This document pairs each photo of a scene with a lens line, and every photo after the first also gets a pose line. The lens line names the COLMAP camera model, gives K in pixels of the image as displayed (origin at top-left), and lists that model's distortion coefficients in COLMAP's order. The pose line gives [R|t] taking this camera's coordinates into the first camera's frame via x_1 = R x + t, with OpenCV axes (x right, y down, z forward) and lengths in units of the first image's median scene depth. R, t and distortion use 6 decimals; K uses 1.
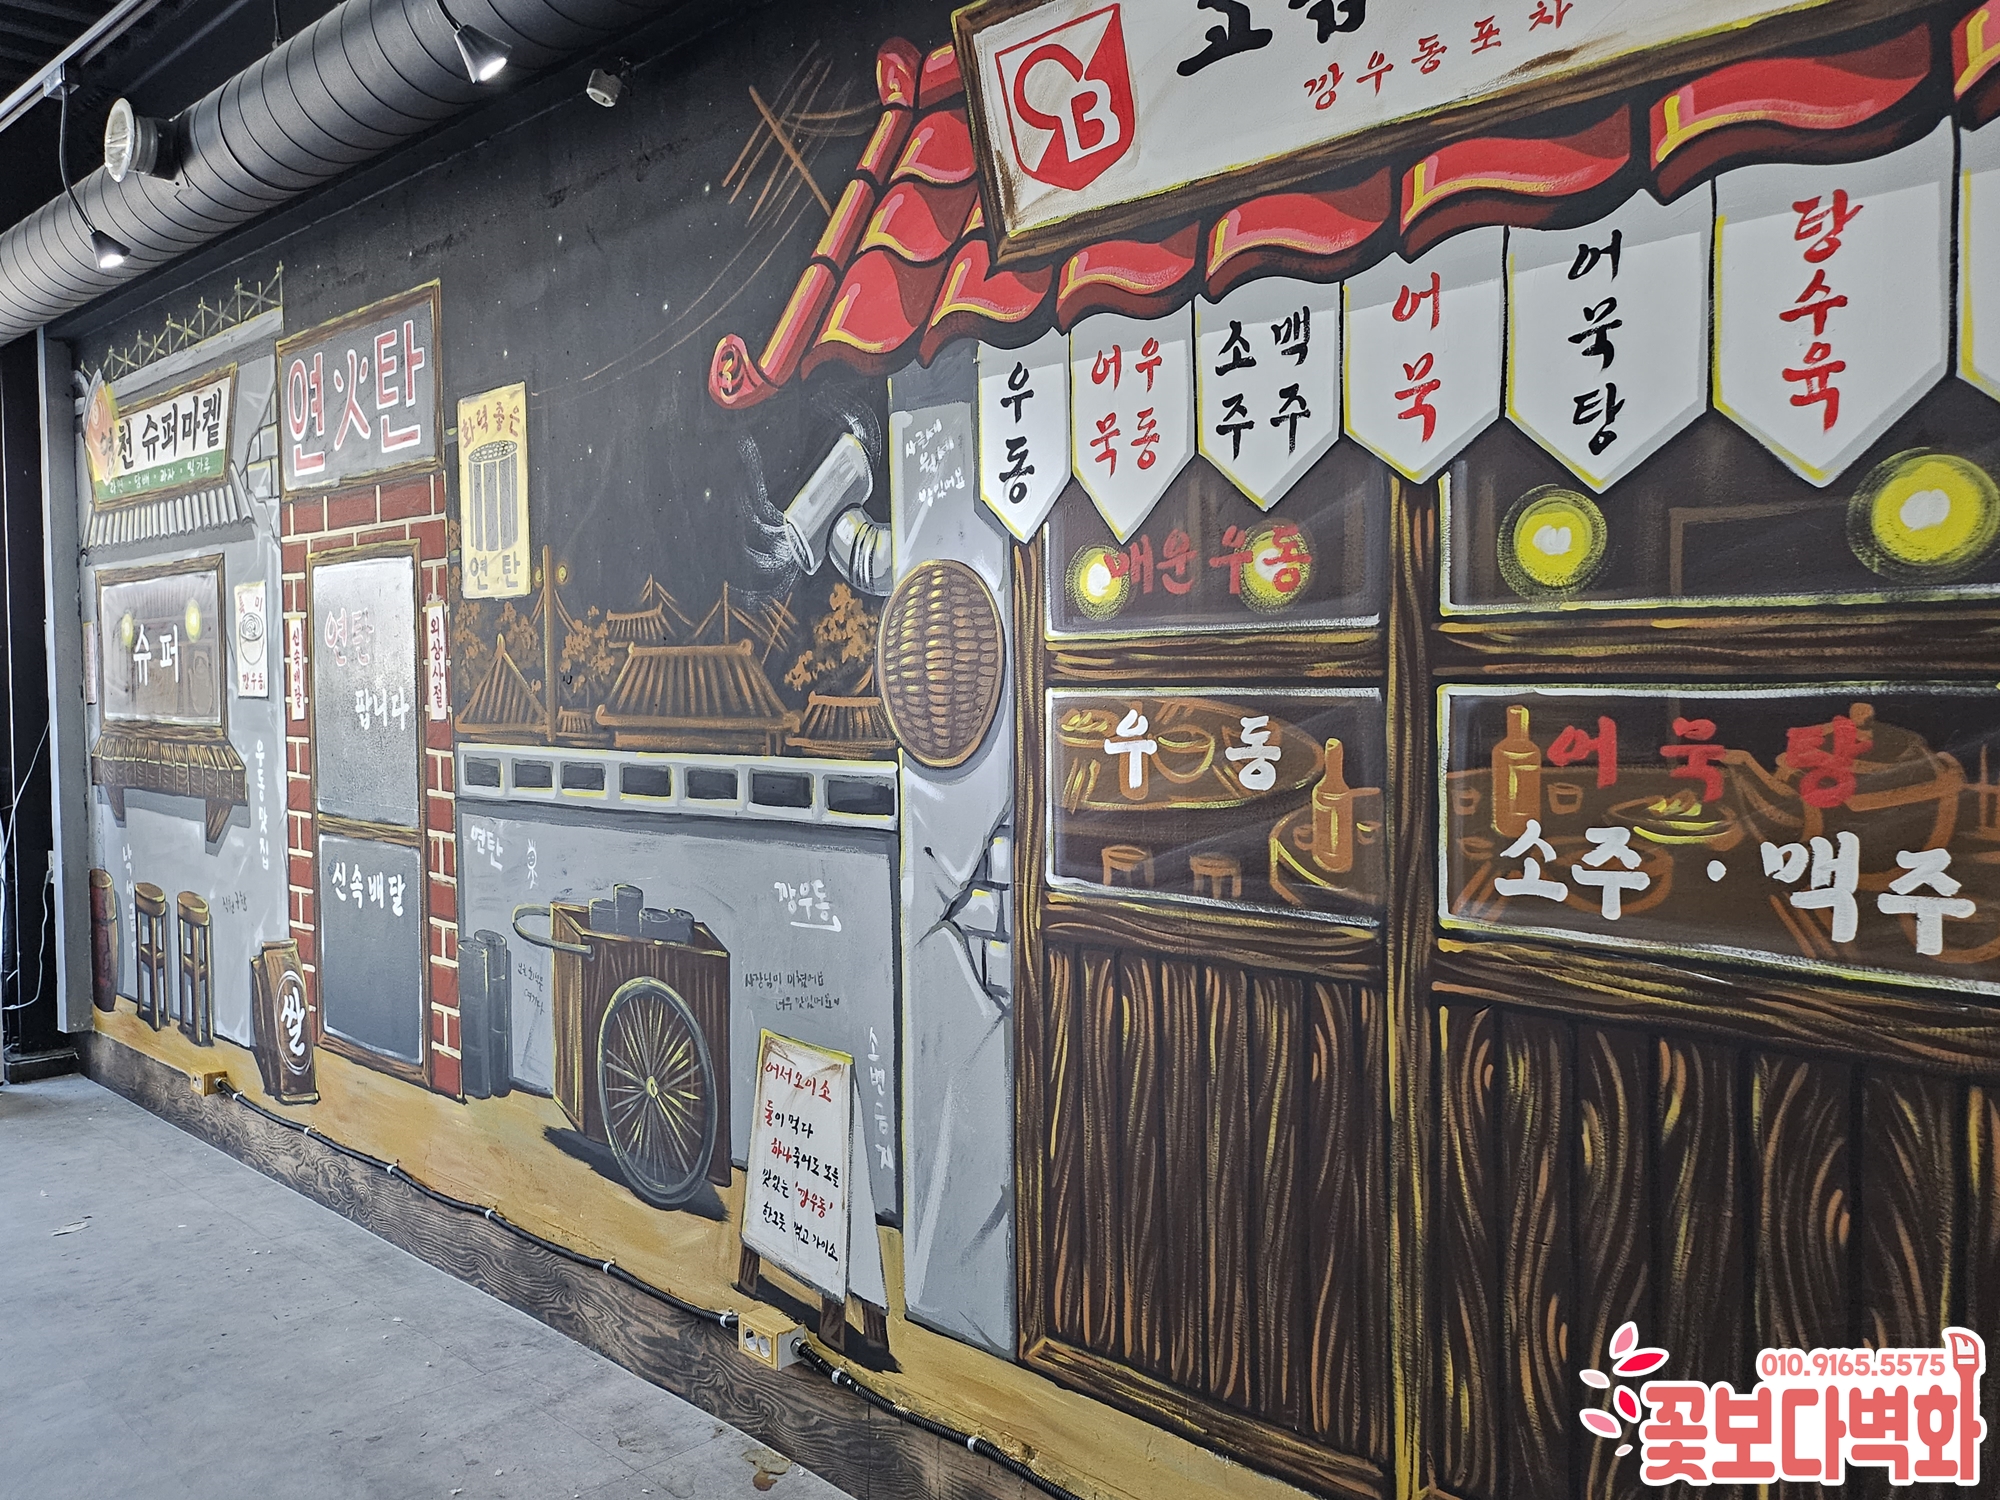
lens RADIAL K [[1596.4, 0, 1014.3], [0, 1596.4, 754.8], [0, 0, 1]] dist [0.090752, -0.121114]
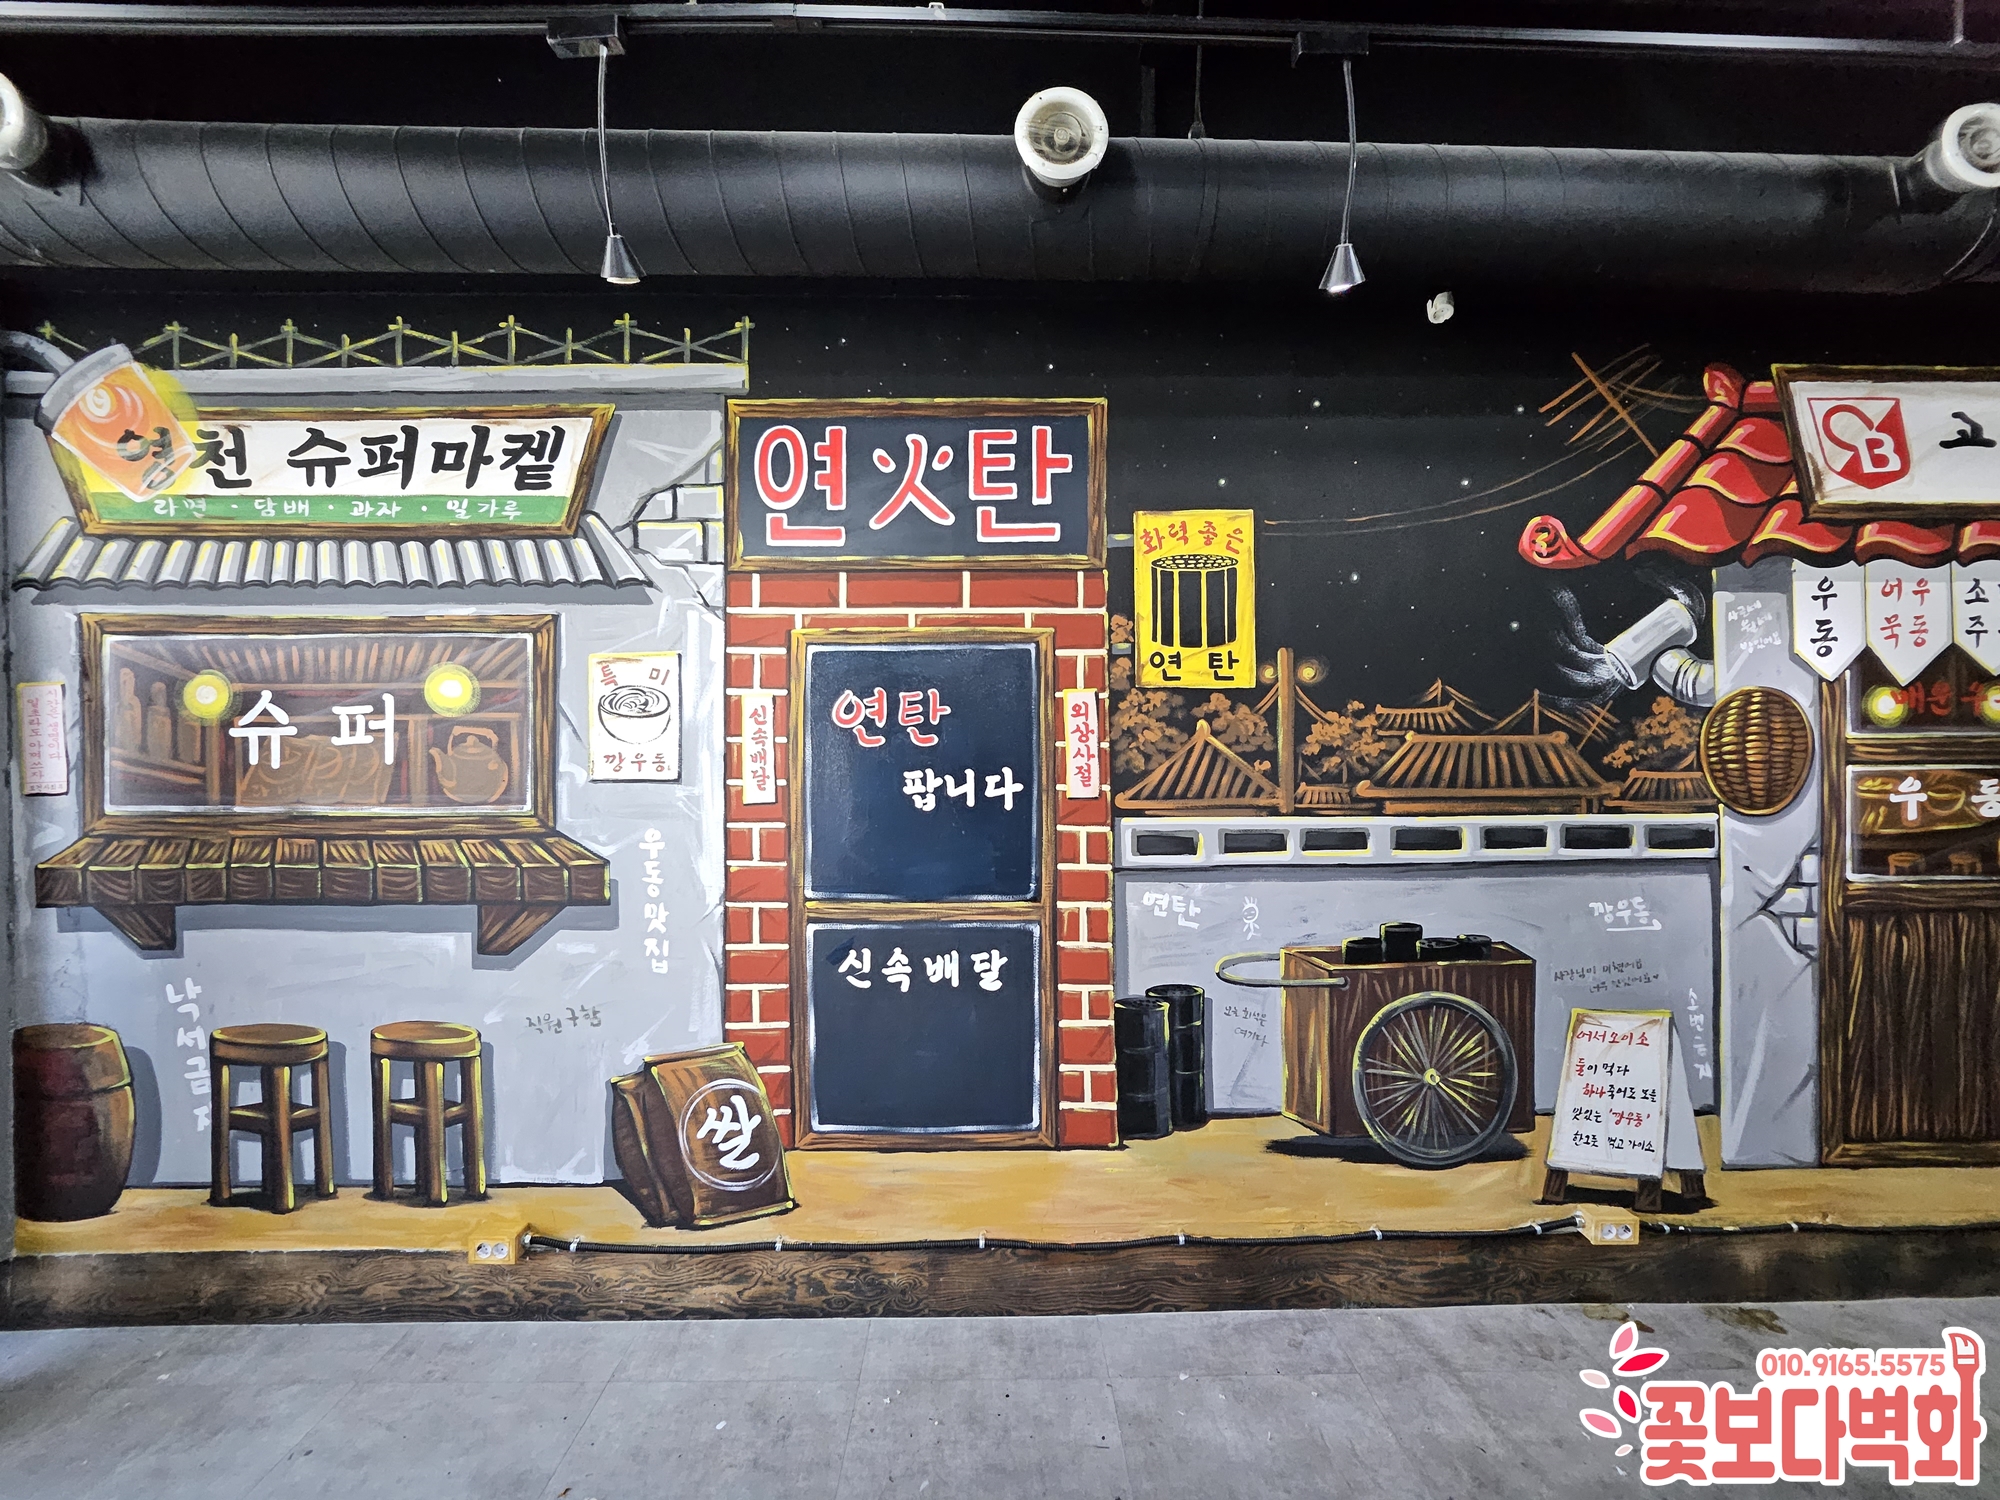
lens RADIAL K [[795.3, 0, 973.7], [0, 795.3, 743.5], [0, 0, 1]] dist [-0.008073, 0.000138]
pose [[0.699263, -0.000760, 0.714864, -1.078248], [0.032510, 0.998999, -0.030738, -0.060351], [-0.714125, 0.044734, 0.698587, 0.931602]]
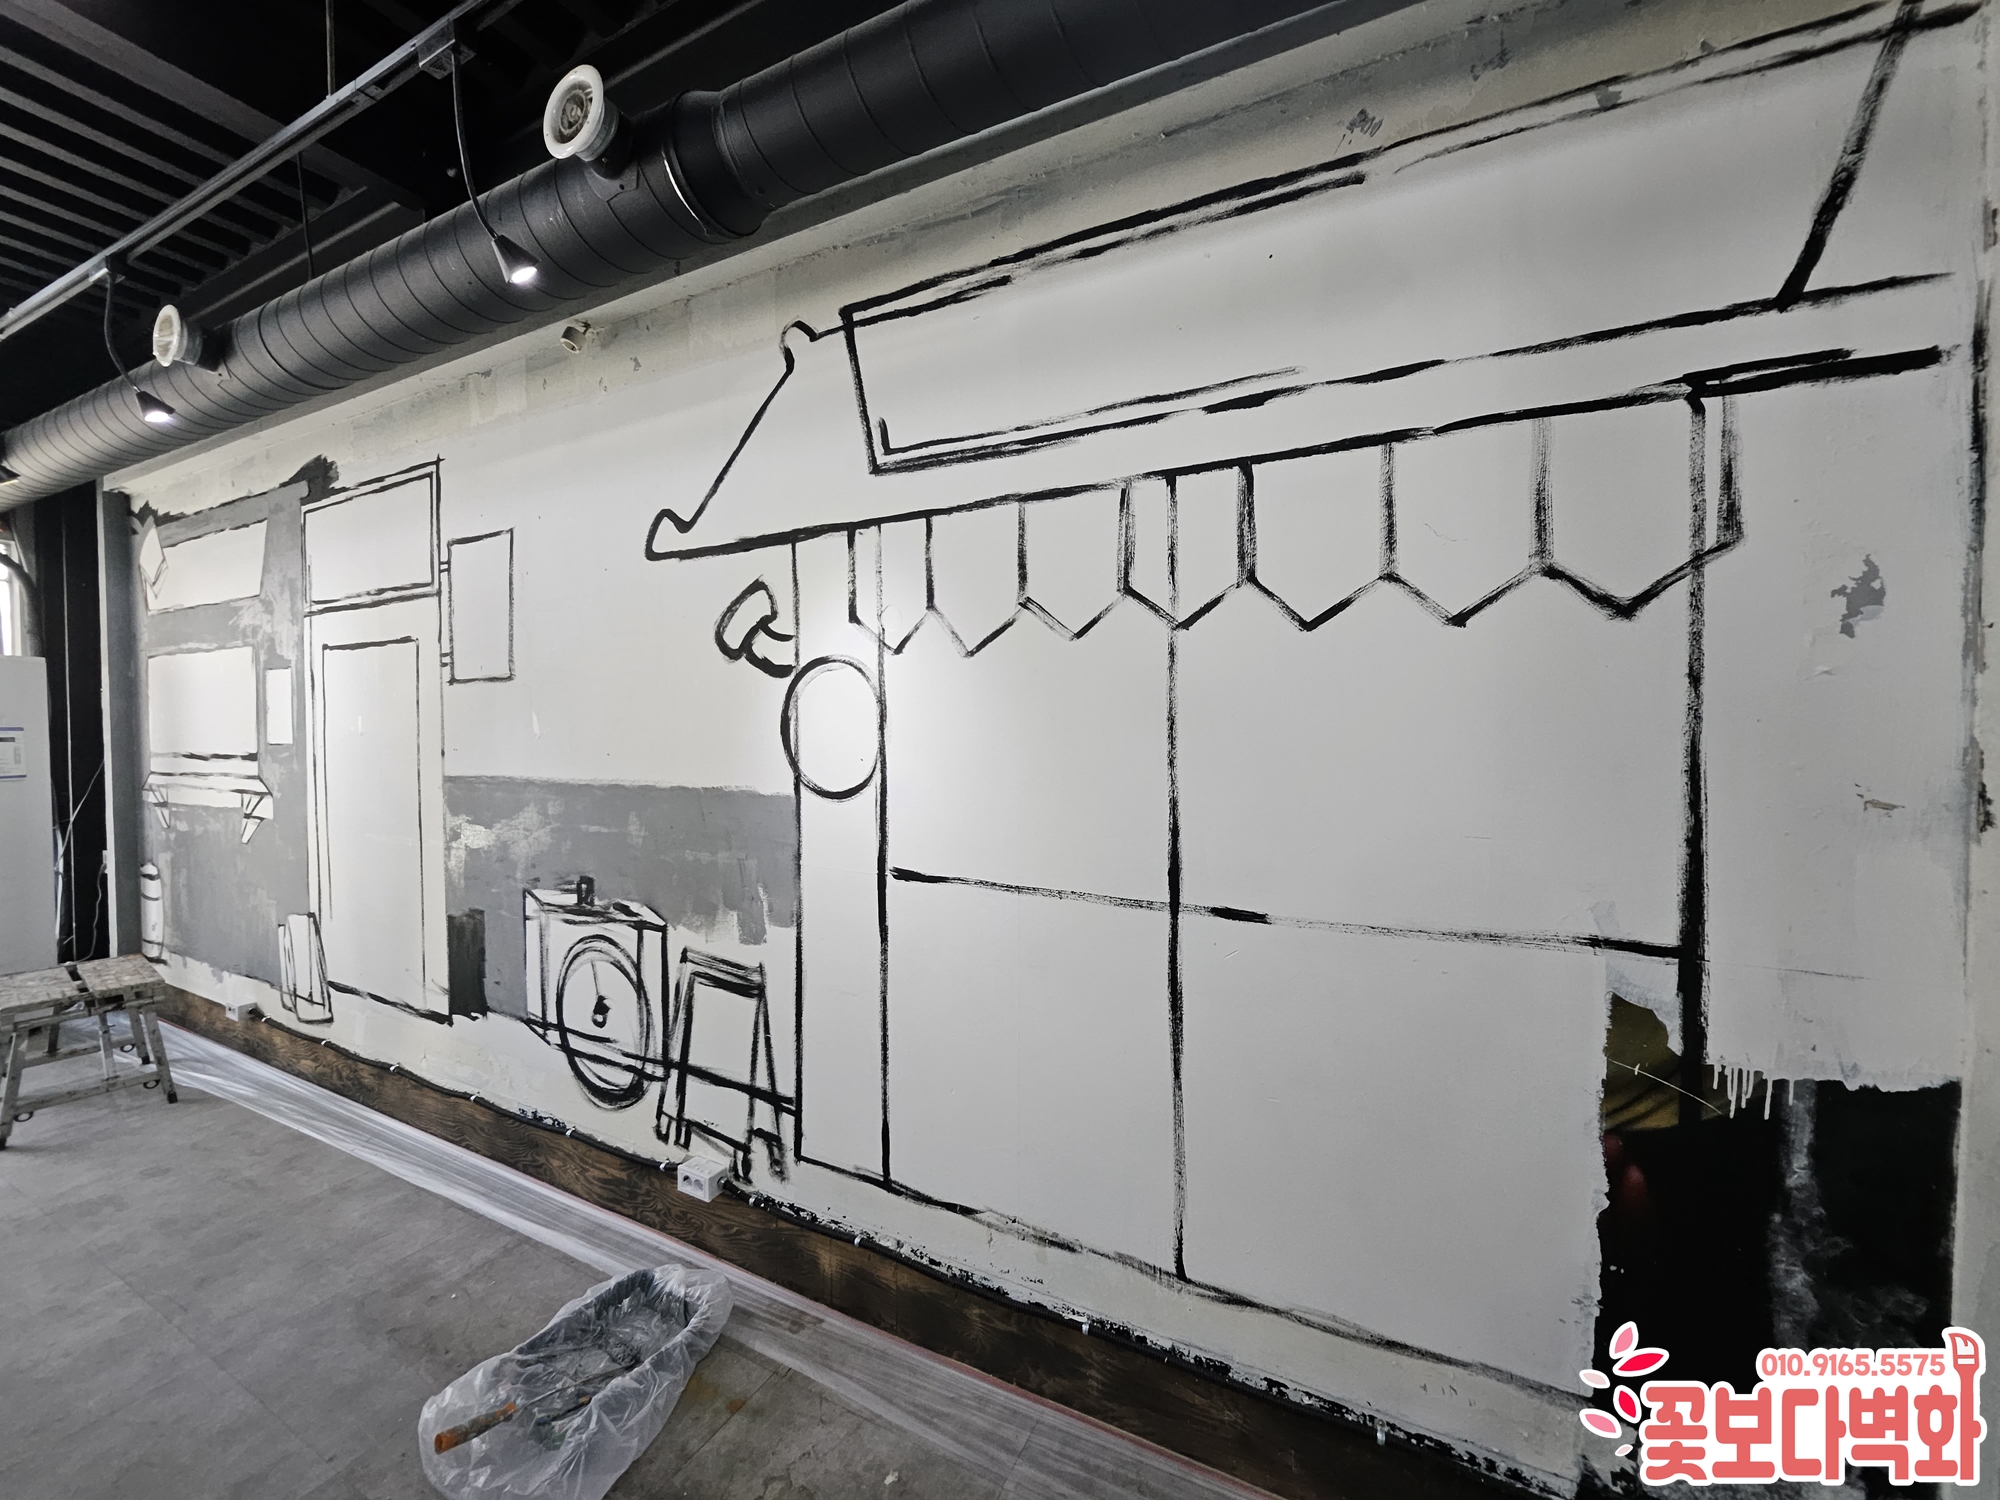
lens RADIAL K [[789.9, 0, 996.4], [0, 789.9, 744.2], [0, 0, 1]] dist [-0.004240, 0.000208]
pose [[0.954230, -0.003769, 0.299050, -0.111449], [0.010562, 0.999722, -0.021102, -0.024064], [-0.298887, 0.023294, 0.954004, 0.220245]]
